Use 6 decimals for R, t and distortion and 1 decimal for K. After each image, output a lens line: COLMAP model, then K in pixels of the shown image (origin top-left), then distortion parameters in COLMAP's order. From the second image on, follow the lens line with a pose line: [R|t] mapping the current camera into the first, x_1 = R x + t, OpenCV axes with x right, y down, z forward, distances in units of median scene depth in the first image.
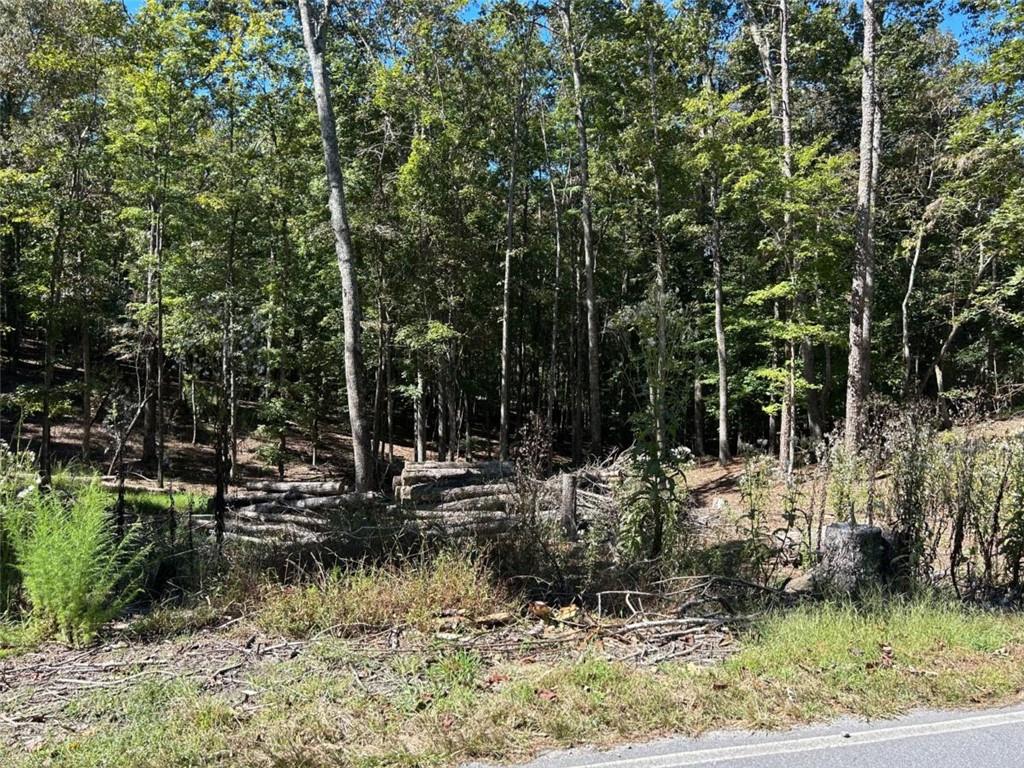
lens RADIAL K [[769.9, 0, 514.5], [0, 769.9, 398.2], [0, 0, 1]] dist [0.062025, -0.072503]
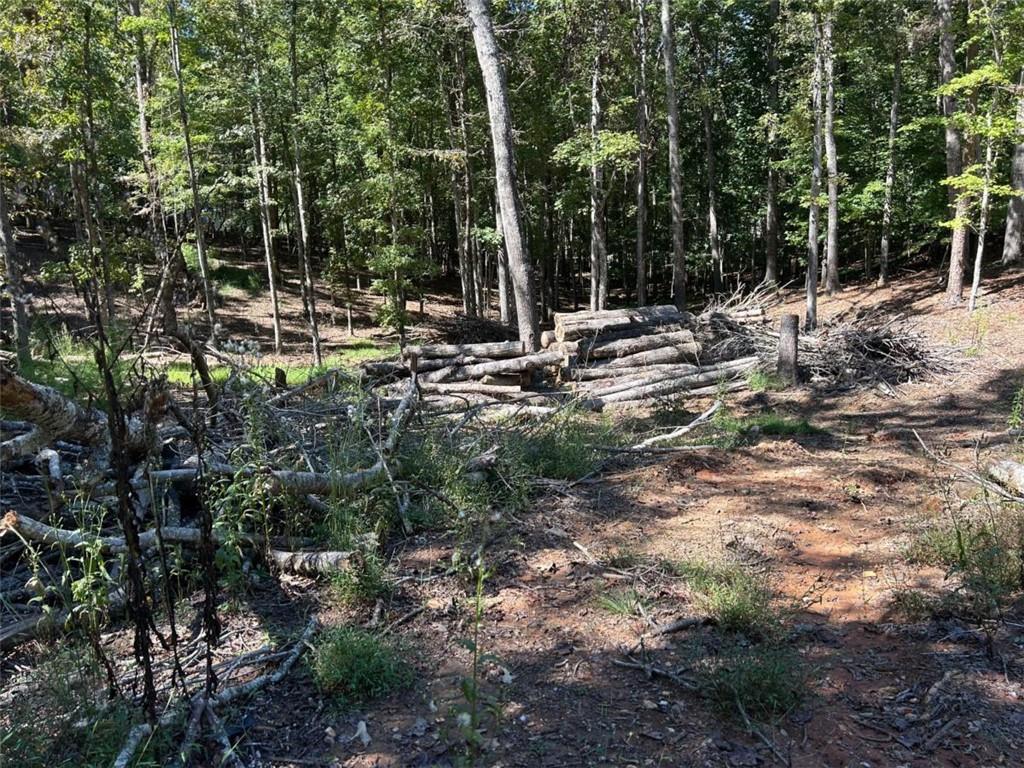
lens RADIAL K [[769.9, 0, 503.9], [0, 769.9, 390.1], [0, 0, 1]] dist [0.062025, -0.072503]
pose [[0.996238, -0.069143, 0.052243, -0.219417], [0.058622, 0.981668, 0.181361, 0.008414], [-0.063825, -0.177616, 0.982028, 0.148576]]
